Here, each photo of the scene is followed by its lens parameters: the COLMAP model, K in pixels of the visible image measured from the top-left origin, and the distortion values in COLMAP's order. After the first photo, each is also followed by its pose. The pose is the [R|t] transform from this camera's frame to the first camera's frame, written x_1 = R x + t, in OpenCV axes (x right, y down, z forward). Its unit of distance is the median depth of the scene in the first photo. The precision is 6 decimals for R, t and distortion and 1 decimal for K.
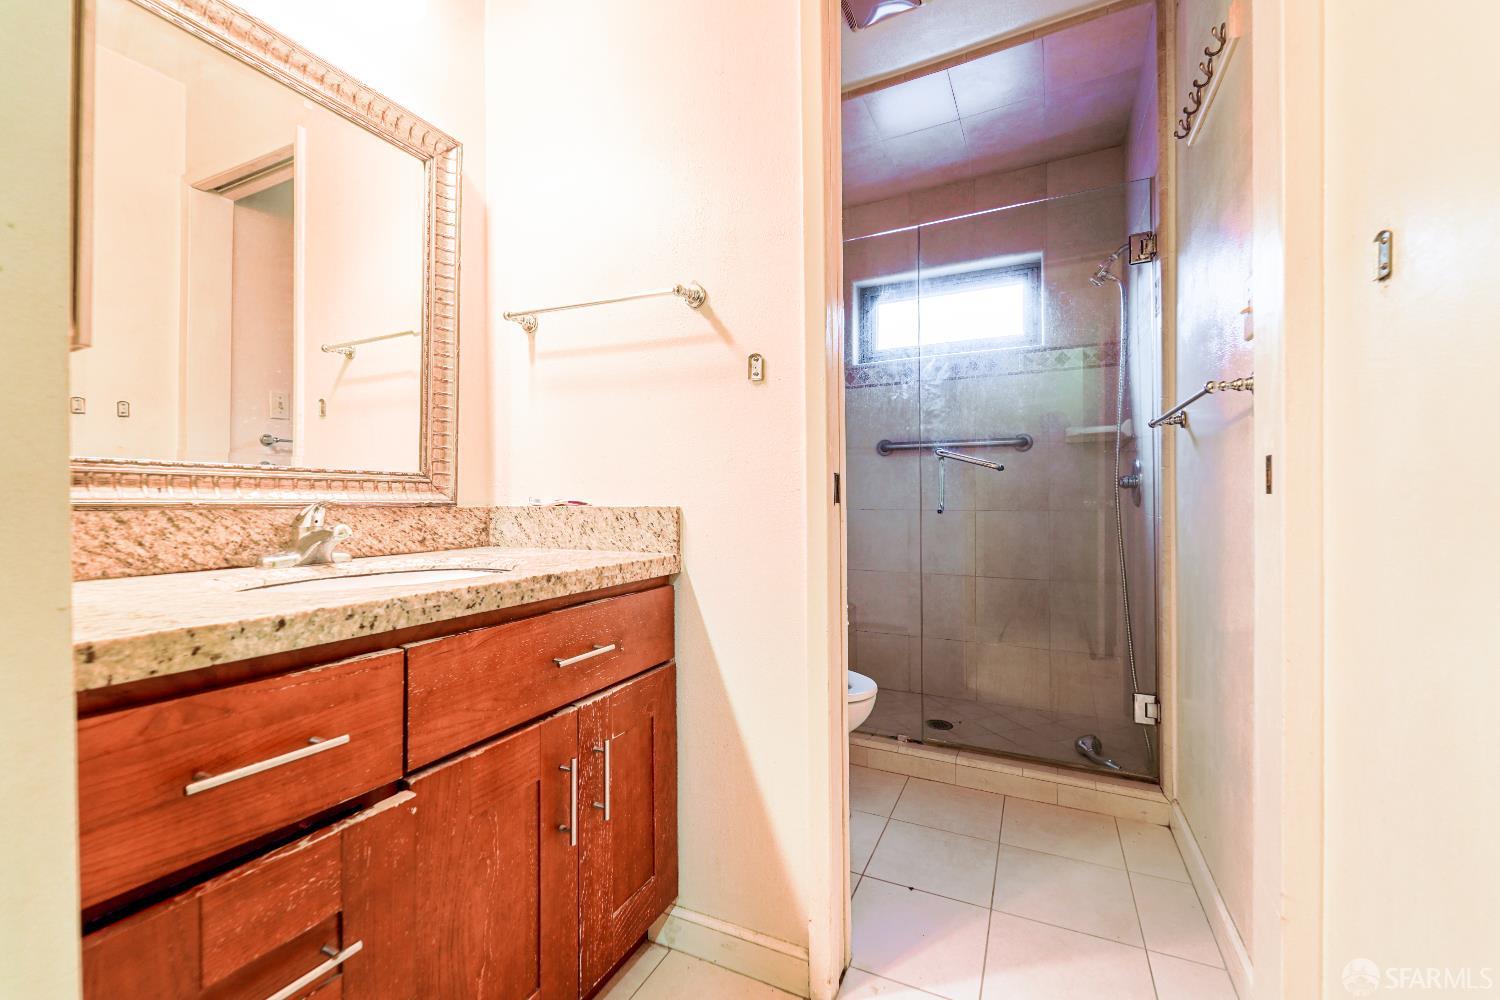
lens RADIAL K [[603.1, 0, 746.7], [0, 603.1, 496.7], [0, 0, 1]] dist [0.000635, -0.002104]
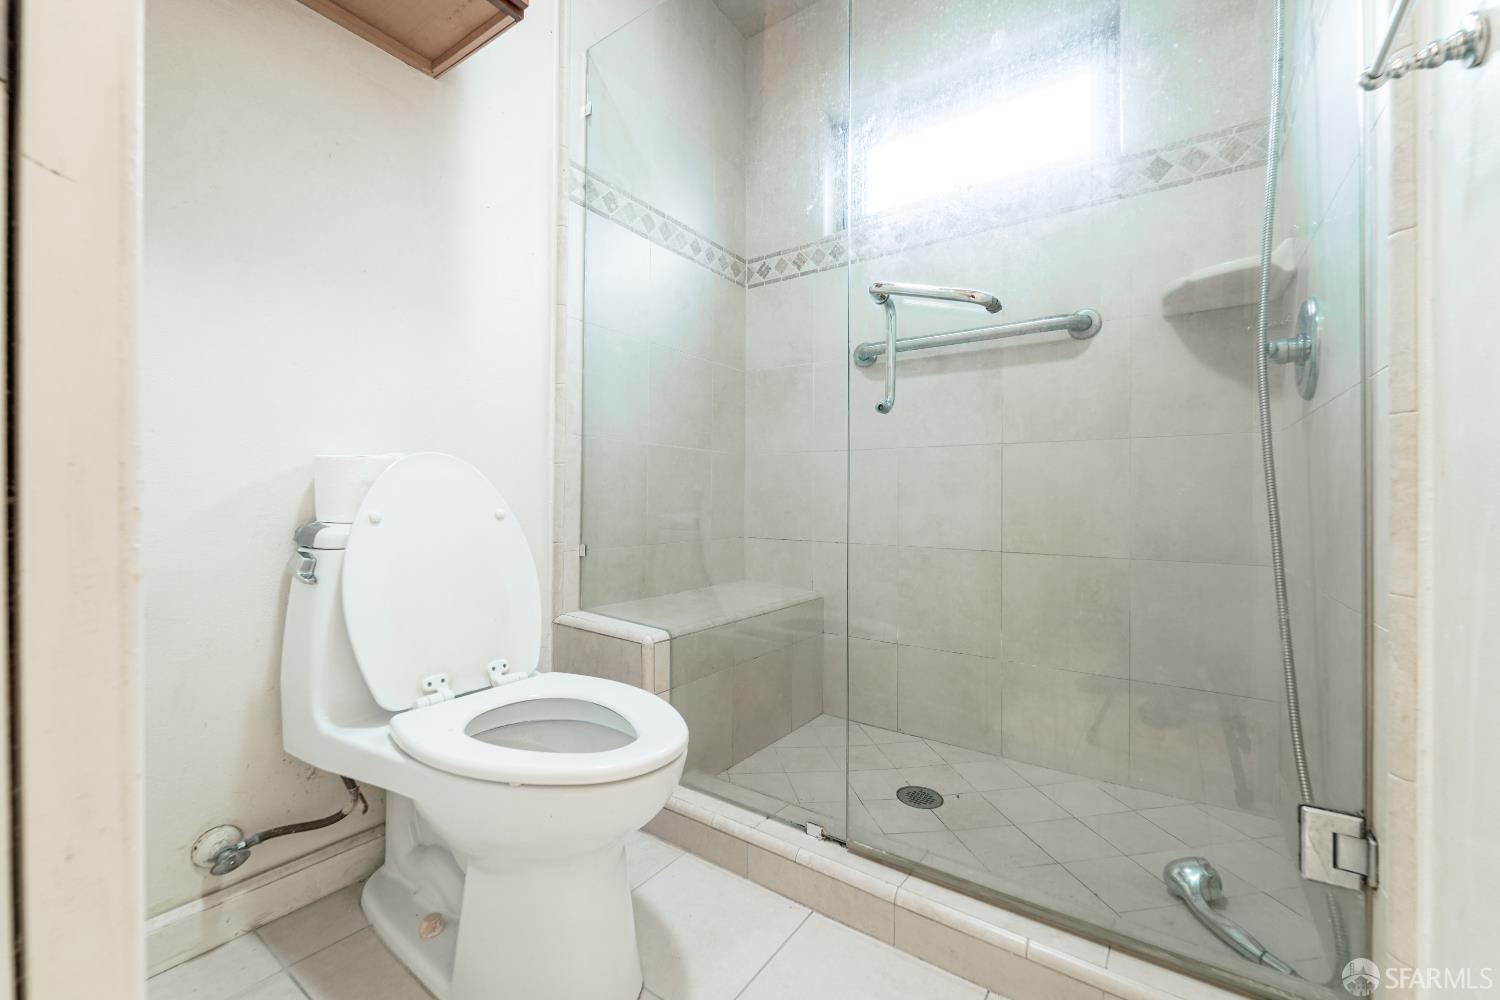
lens RADIAL K [[603.1, 0, 746.7], [0, 603.1, 496.7], [0, 0, 1]] dist [0.000635, -0.002104]
pose [[0.987427, 0.010796, -0.157704, 0.489432], [-0.011159, 0.999937, -0.001415, 0.176158], [0.157679, 0.003157, 0.987485, 0.790289]]
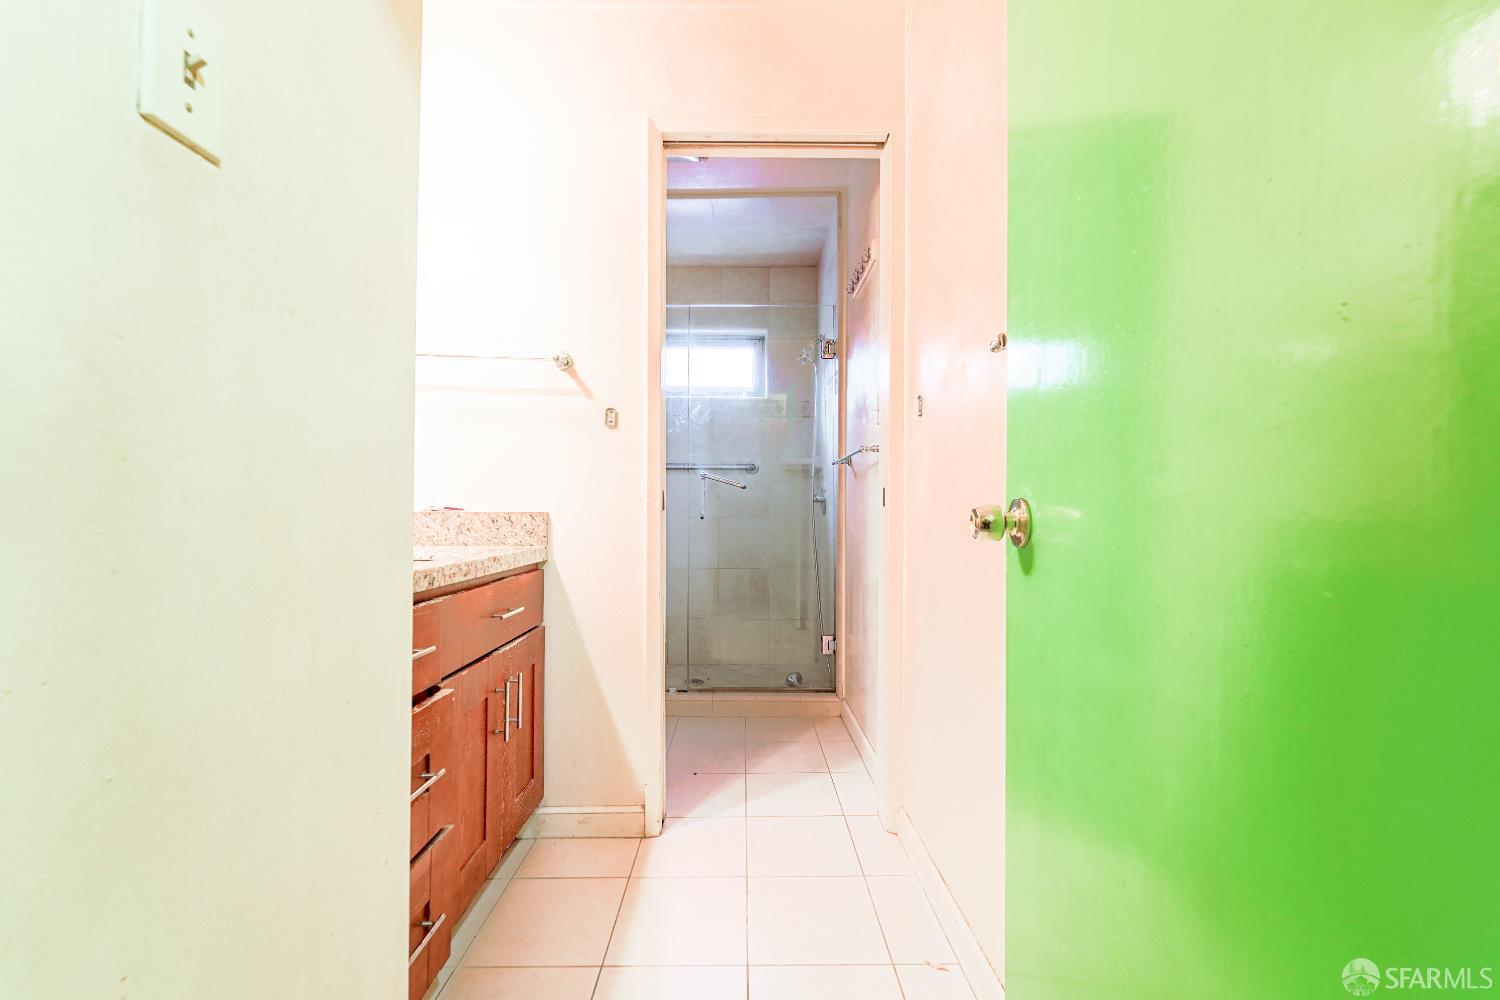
lens RADIAL K [[603.1, 0, 746.7], [0, 603.1, 496.7], [0, 0, 1]] dist [0.000635, -0.002104]
pose [[0.896279, 0.017046, 0.443162, -0.328994], [-0.009287, 0.999763, -0.019673, 0.004794], [-0.443392, 0.013517, 0.896226, -0.451242]]
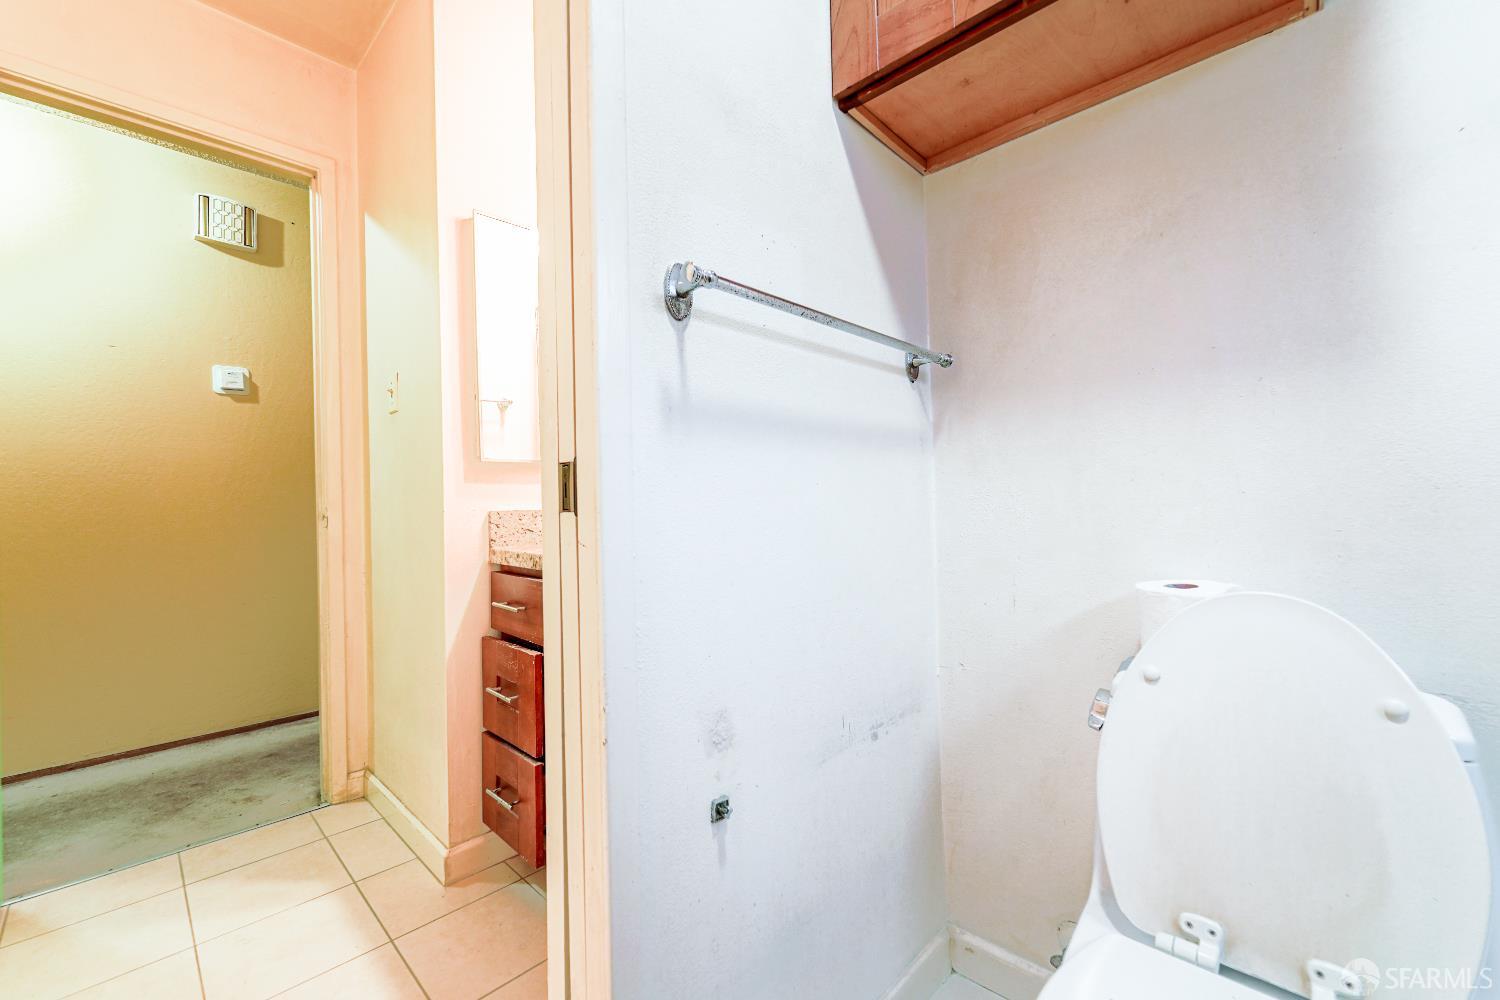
lens RADIAL K [[603.1, 0, 746.7], [0, 603.1, 496.7], [0, 0, 1]] dist [0.000635, -0.002104]
pose [[-0.305382, 0.000228, -0.952230, 0.641241], [0.022642, 0.999719, -0.007022, 0.003355], [0.951961, -0.023705, -0.305302, 1.309510]]
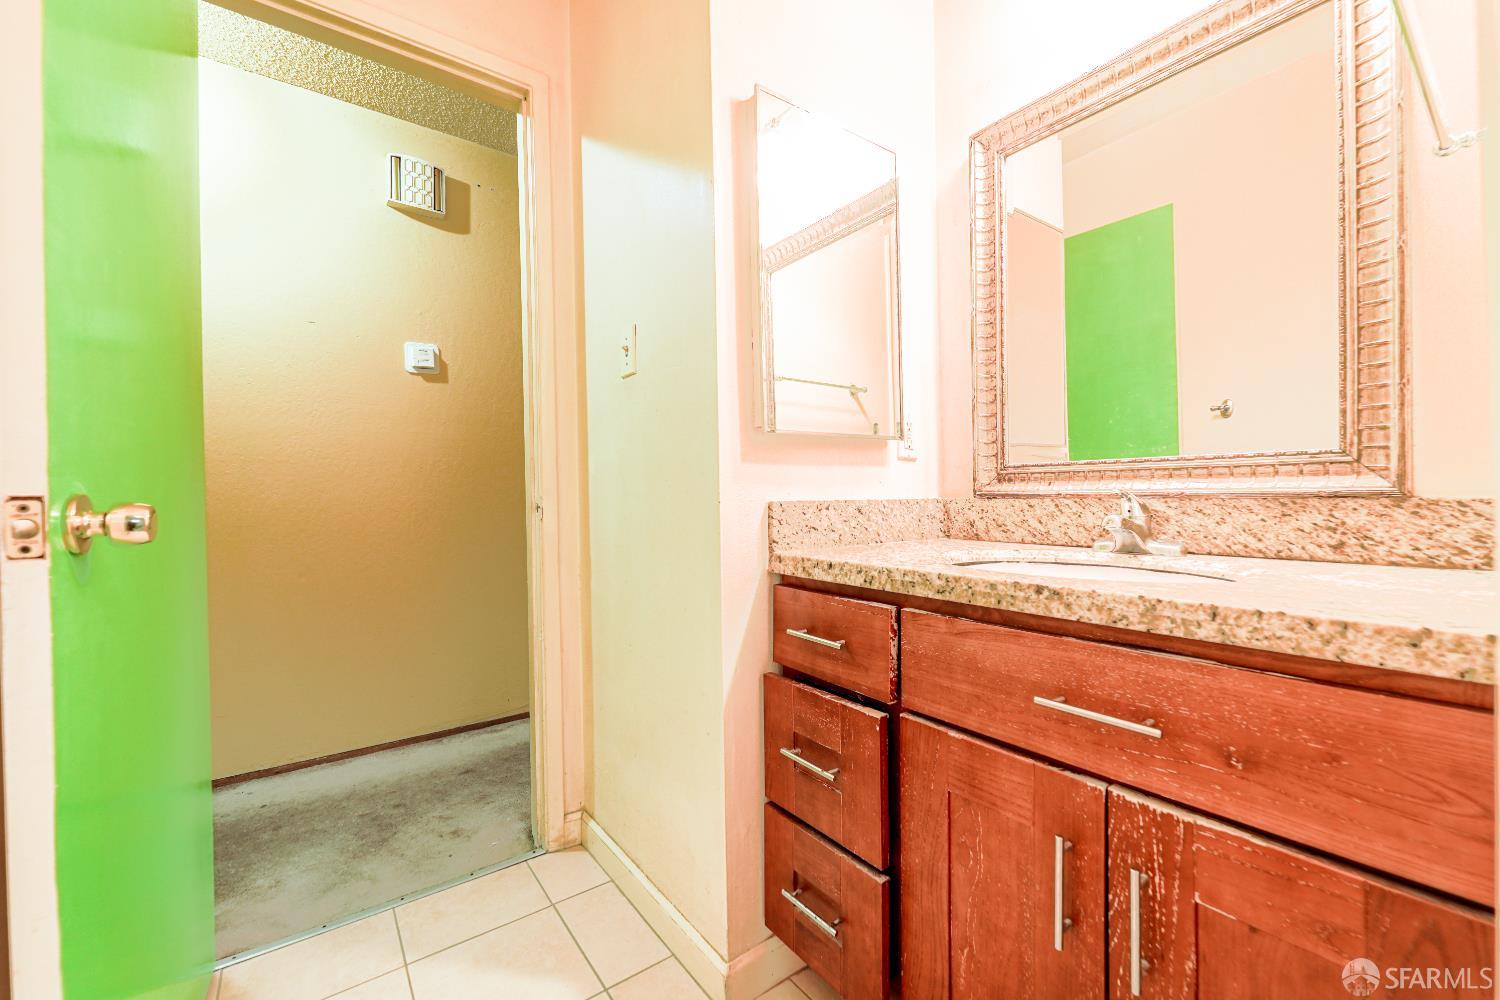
lens RADIAL K [[603.1, 0, 746.7], [0, 603.1, 496.7], [0, 0, 1]] dist [0.000635, -0.002104]
pose [[-0.462668, 0.011001, -0.886463, 0.430529], [0.018824, 0.999819, 0.002583, 0.001572], [0.886332, -0.015492, -0.462792, 0.784262]]
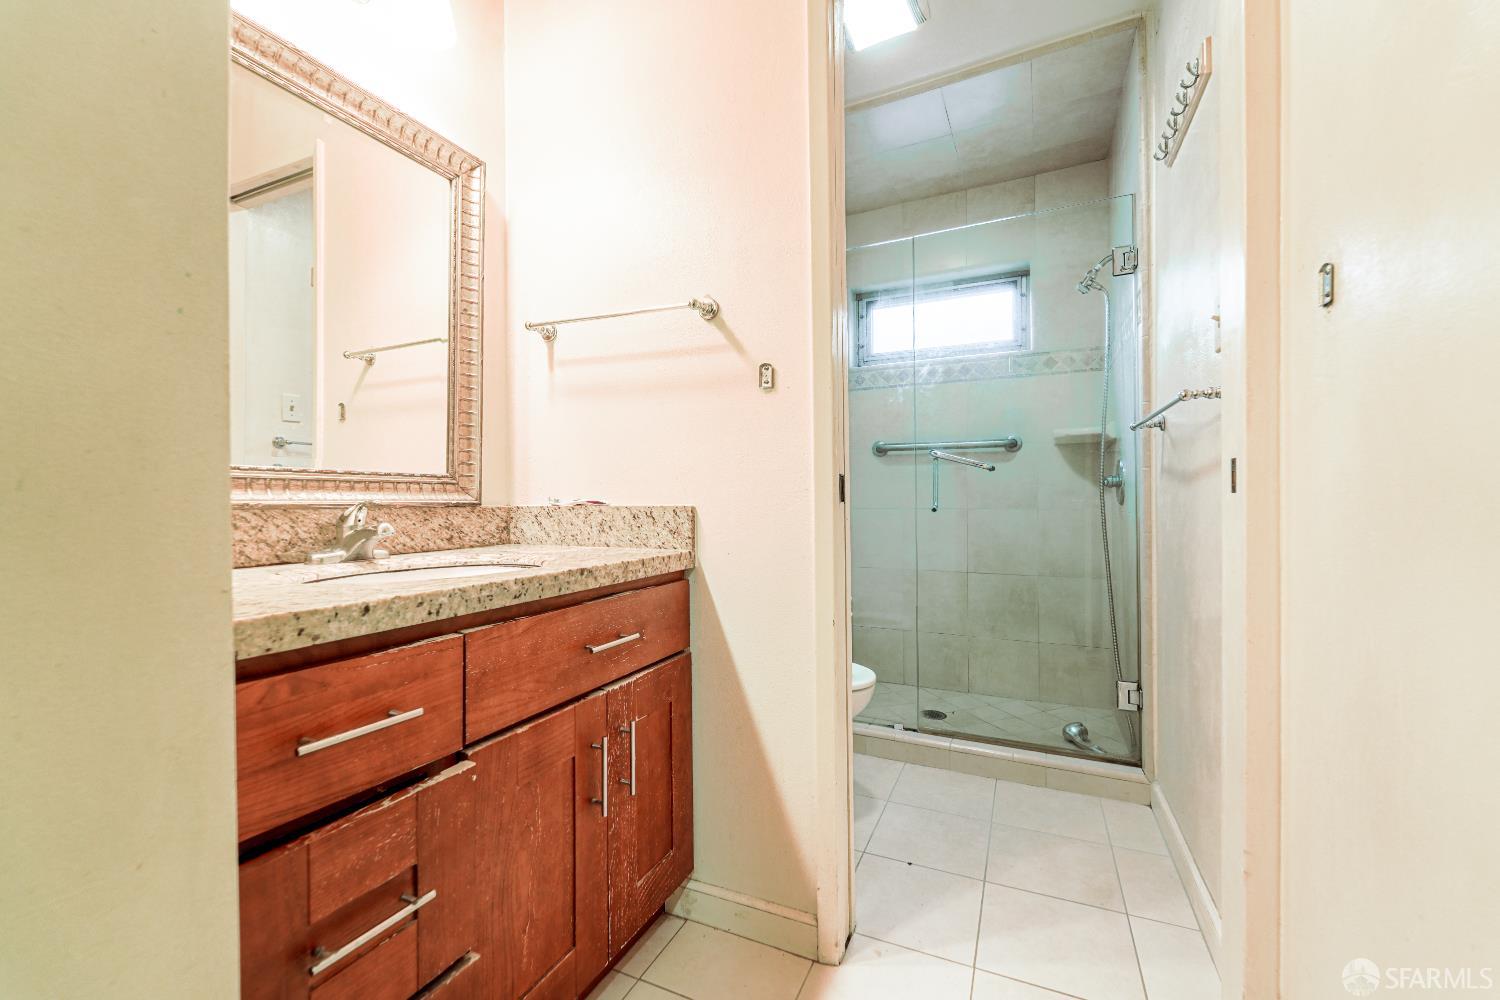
lens RADIAL K [[603.1, 0, 746.7], [0, 603.1, 496.7], [0, 0, 1]] dist [0.000635, -0.002104]
pose [[0.999886, -0.002375, 0.014885, -0.035431], [0.002359, 0.999997, 0.001049, -0.000704], [-0.014888, -0.001014, 0.999889, -0.072295]]
